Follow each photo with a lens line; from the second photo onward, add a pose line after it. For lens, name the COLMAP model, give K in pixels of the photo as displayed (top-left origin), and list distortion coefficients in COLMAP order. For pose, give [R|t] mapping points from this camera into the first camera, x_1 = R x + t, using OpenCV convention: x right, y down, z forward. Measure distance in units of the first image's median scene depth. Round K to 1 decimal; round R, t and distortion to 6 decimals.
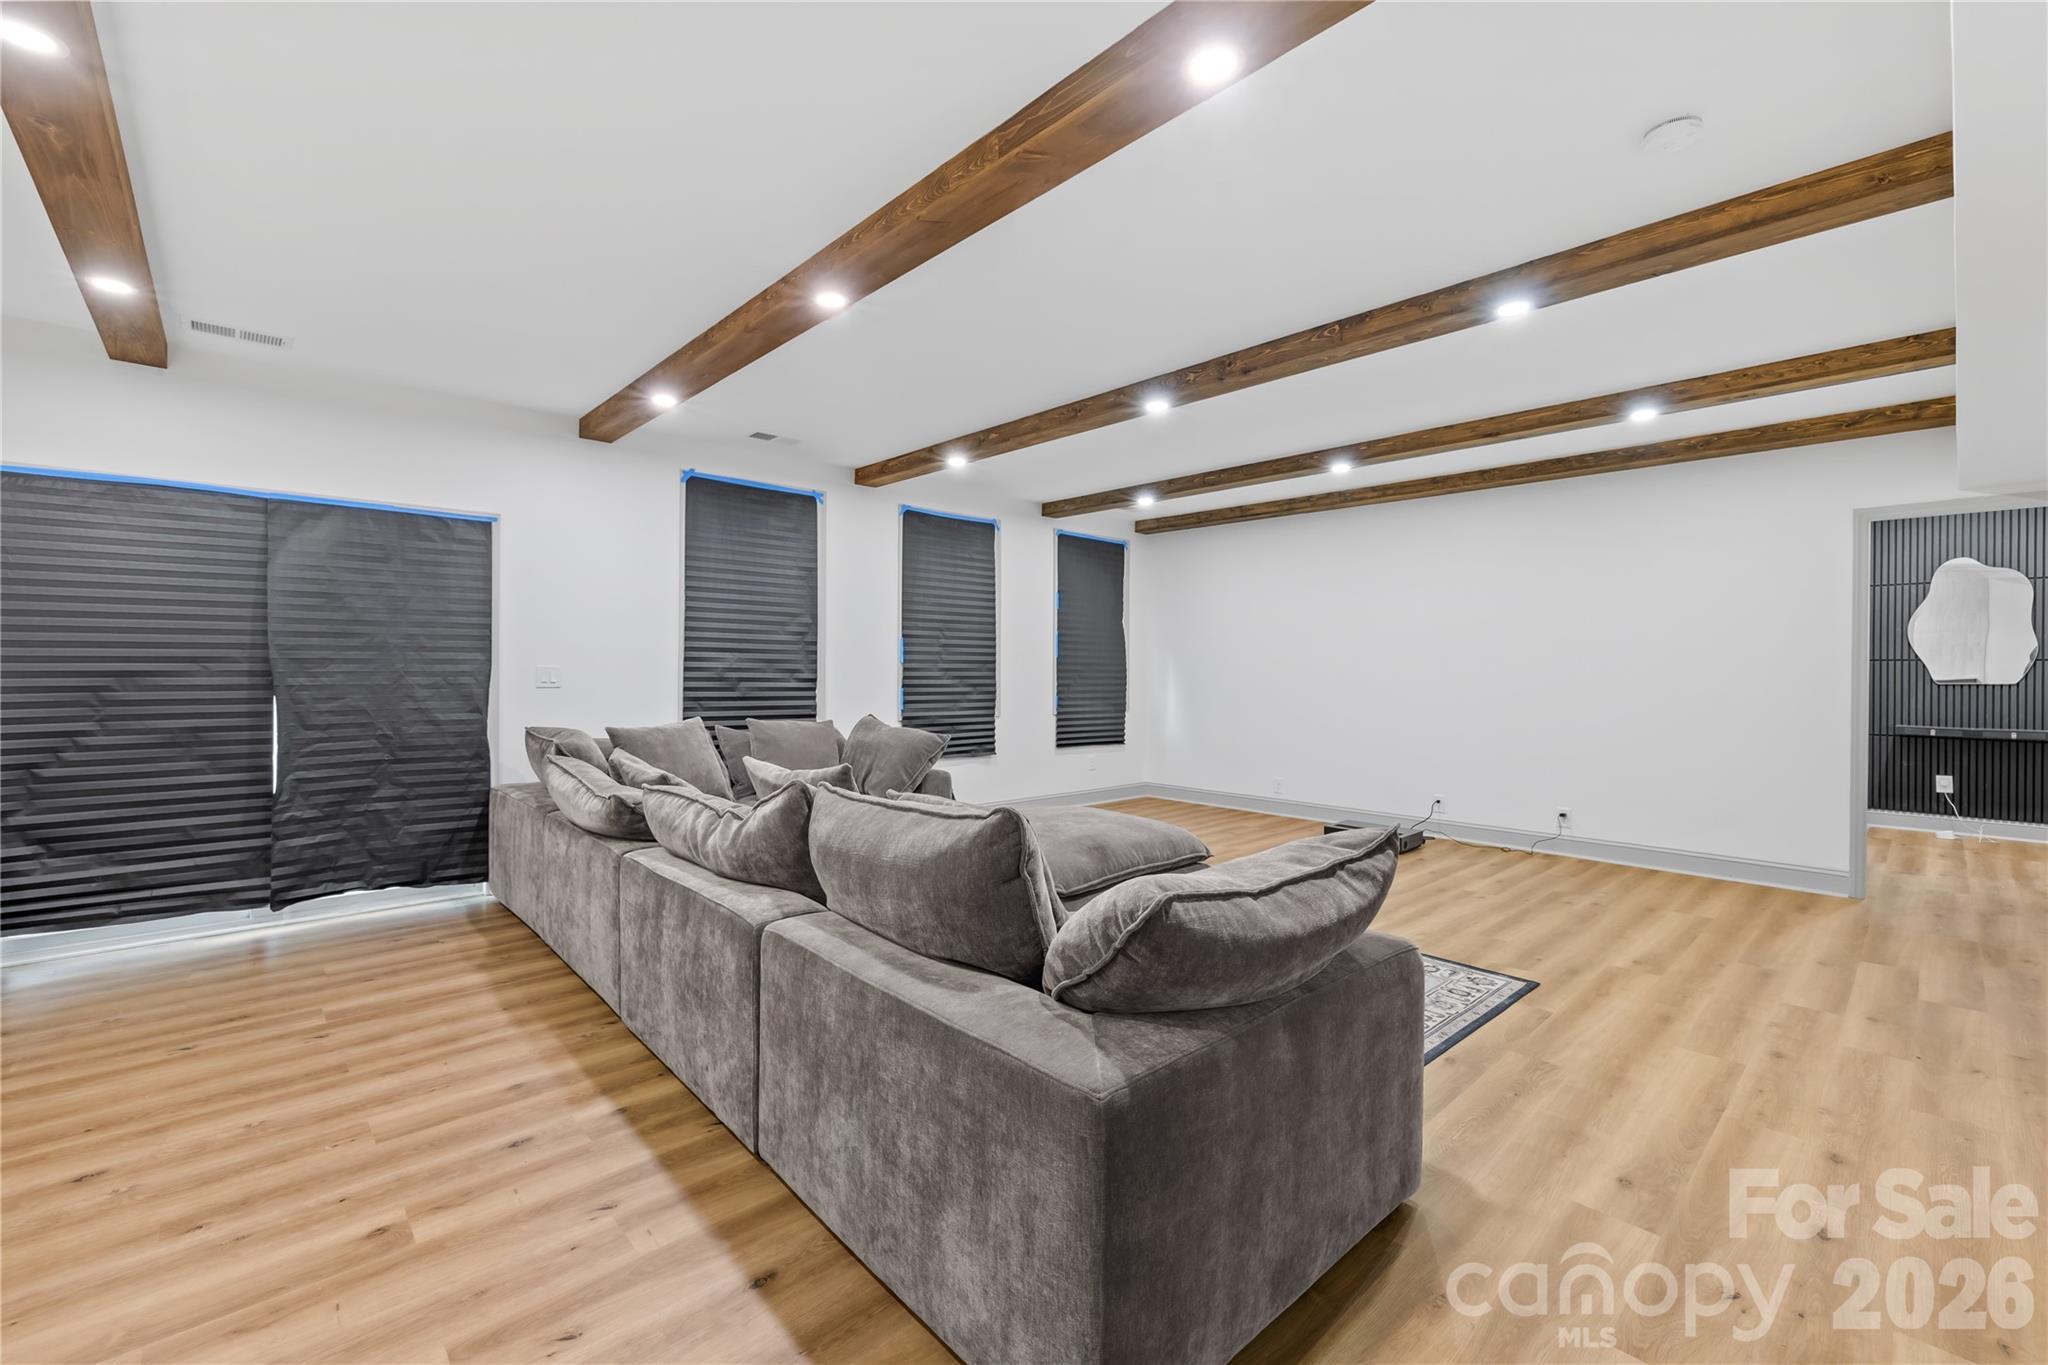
lens RADIAL K [[864.5, 0, 1019.1], [0, 864.5, 669.3], [0, 0, 1]] dist [0.001561, -0.001192]
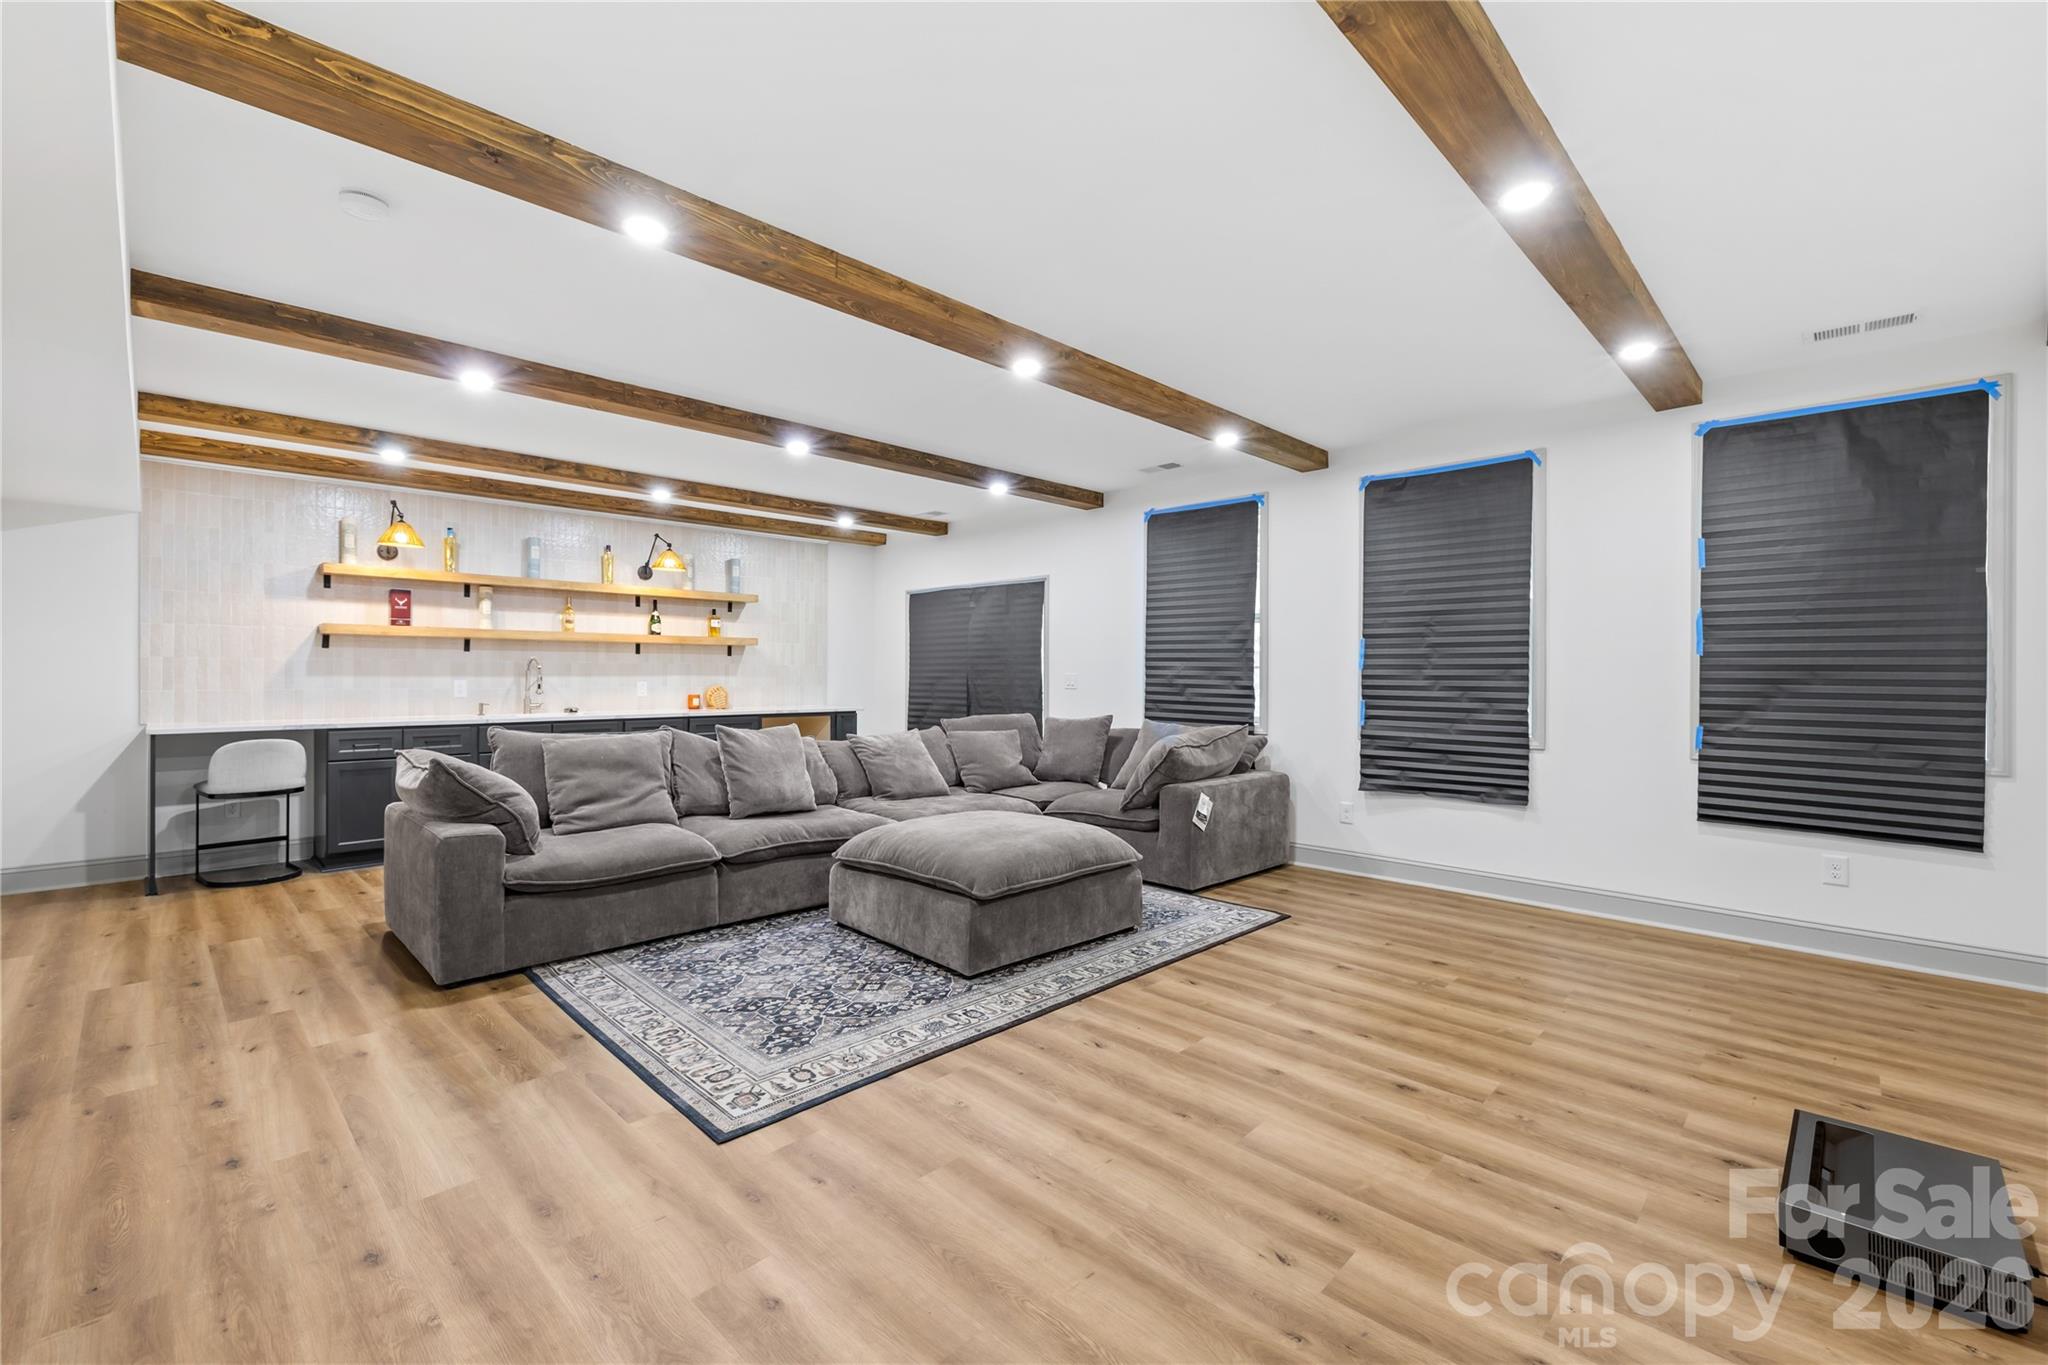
lens RADIAL K [[864.5, 0, 1015.3], [0, 864.5, 685.7], [0, 0, 1]] dist [0.001561, -0.001192]
pose [[0.043546, 0.009365, -0.999008, 0.758468], [-0.004856, 0.999946, 0.009162, 0.002749], [0.999040, 0.004452, 0.043589, 0.713283]]
